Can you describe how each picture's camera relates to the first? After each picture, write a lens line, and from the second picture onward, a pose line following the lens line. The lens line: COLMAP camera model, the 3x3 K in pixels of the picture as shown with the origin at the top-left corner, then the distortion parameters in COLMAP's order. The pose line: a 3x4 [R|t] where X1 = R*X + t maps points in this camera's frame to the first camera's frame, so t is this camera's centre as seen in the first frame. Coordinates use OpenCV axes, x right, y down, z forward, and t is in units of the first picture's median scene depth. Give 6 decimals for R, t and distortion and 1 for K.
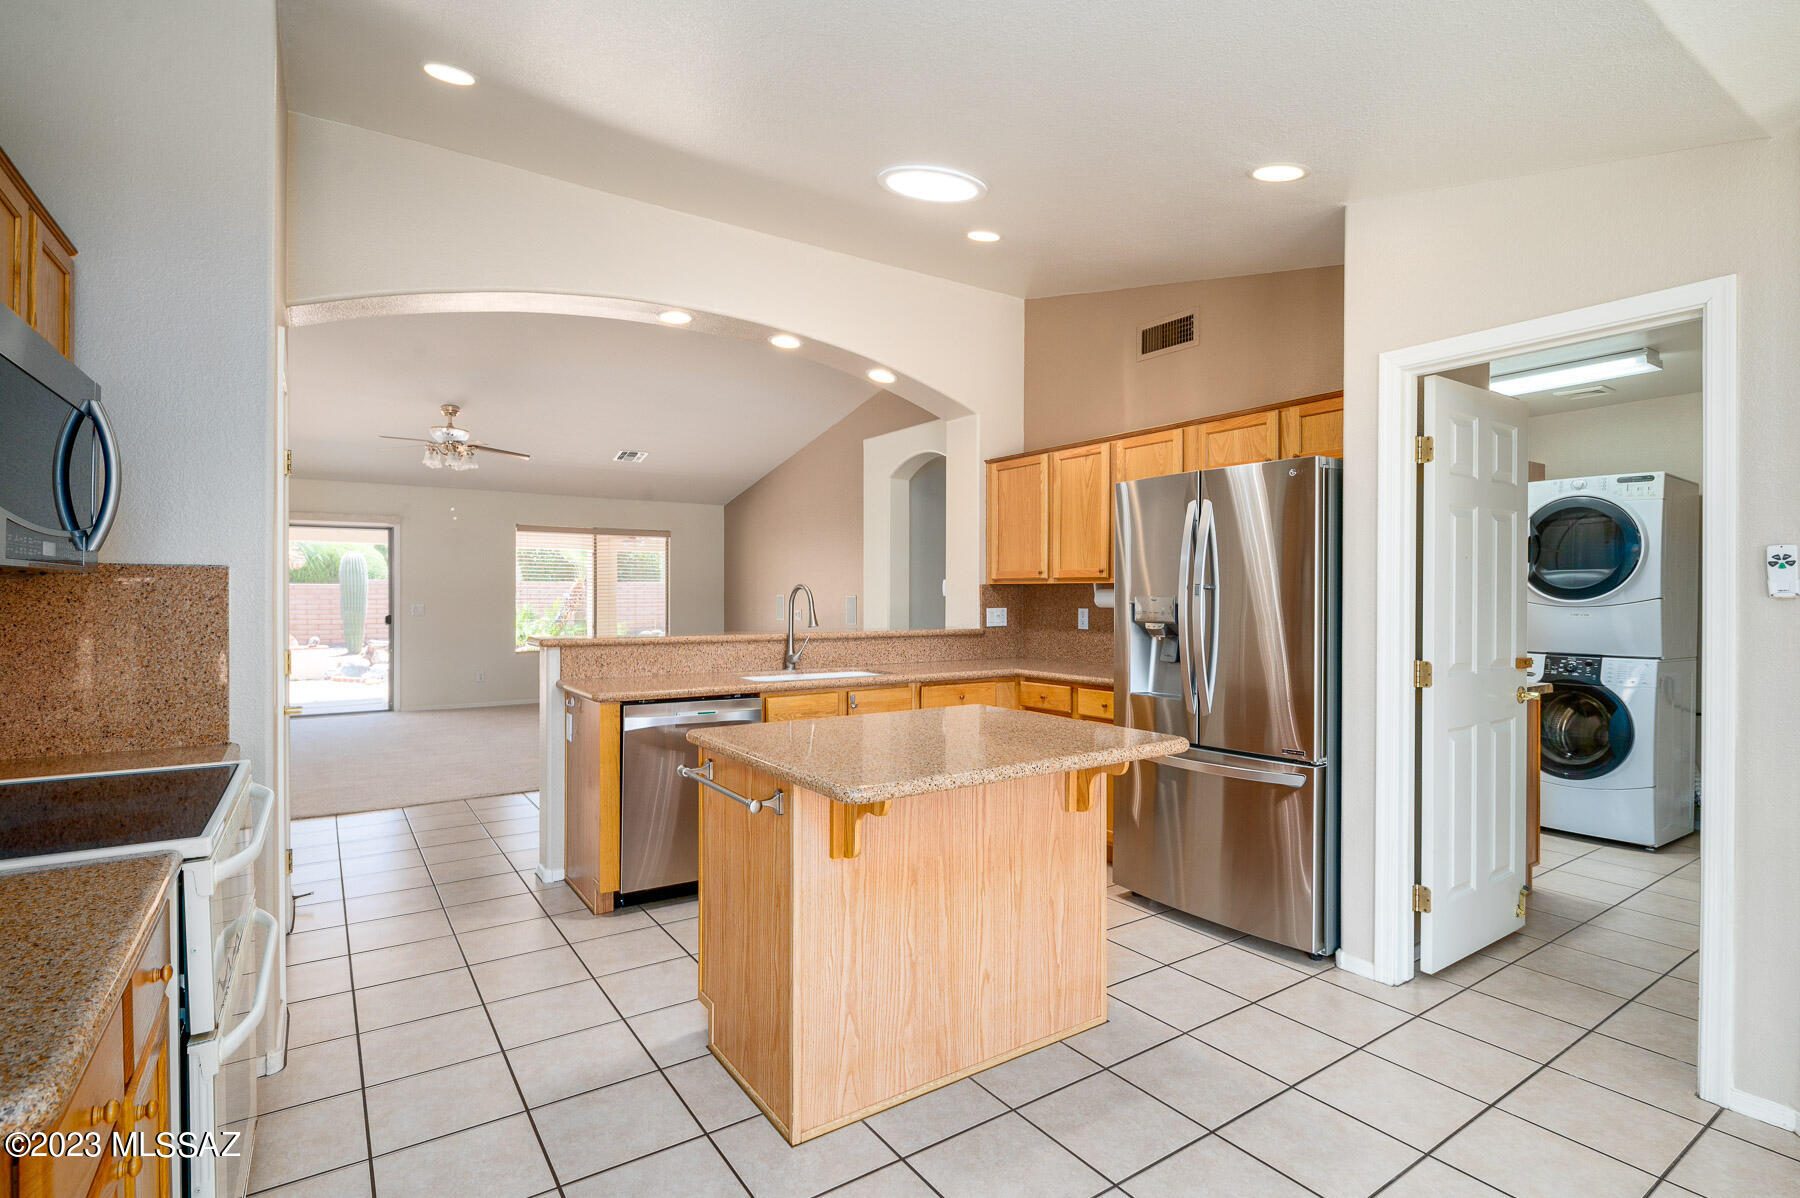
lens RADIAL K [[856.3, 0, 897.2], [0, 856.3, 604.6], [0, 0, 1]] dist [-0.001087, 0.000143]
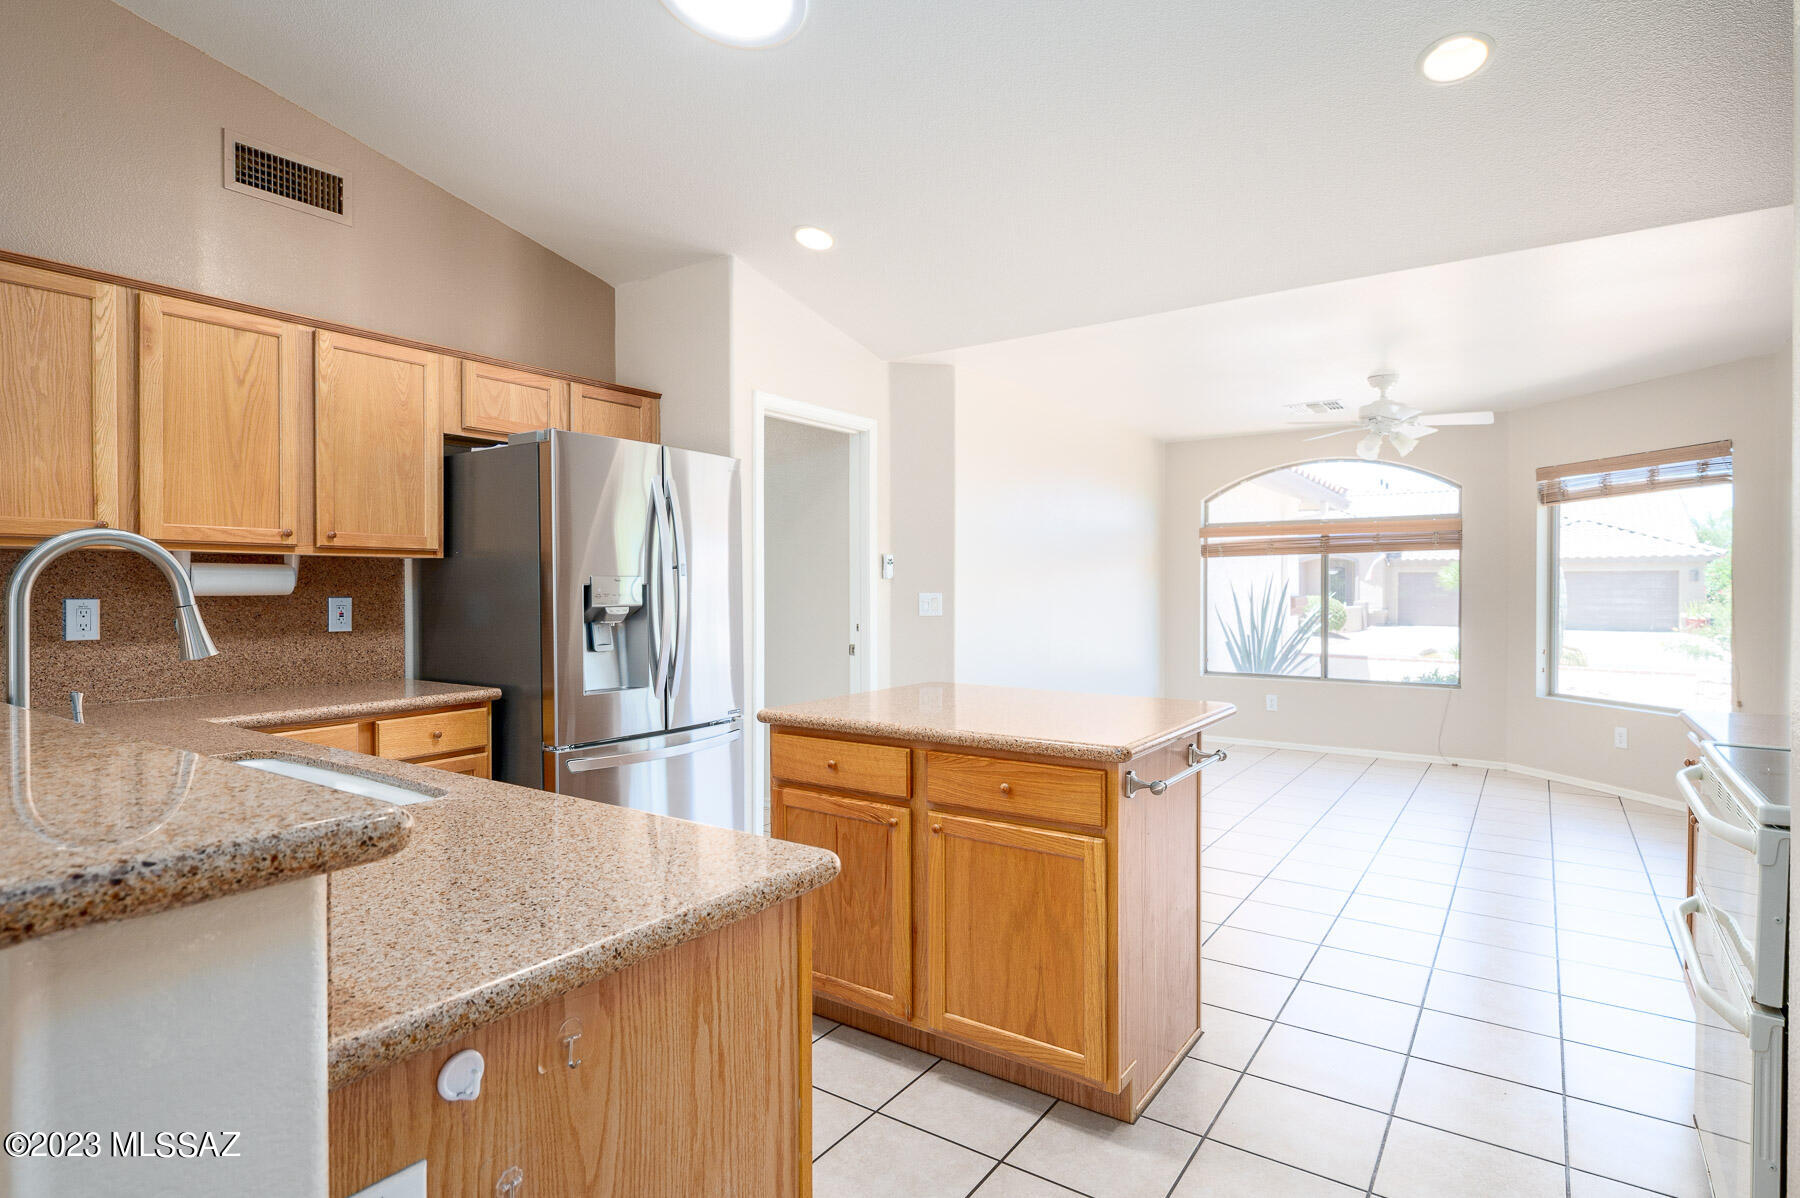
lens RADIAL K [[856.3, 0, 897.2], [0, 856.3, 604.6], [0, 0, 1]] dist [-0.001087, 0.000143]
pose [[-0.324224, -0.029657, 0.945515, -0.455939], [0.002677, 0.999476, 0.032268, -0.008001], [-0.945977, 0.012993, -0.323975, 0.756389]]
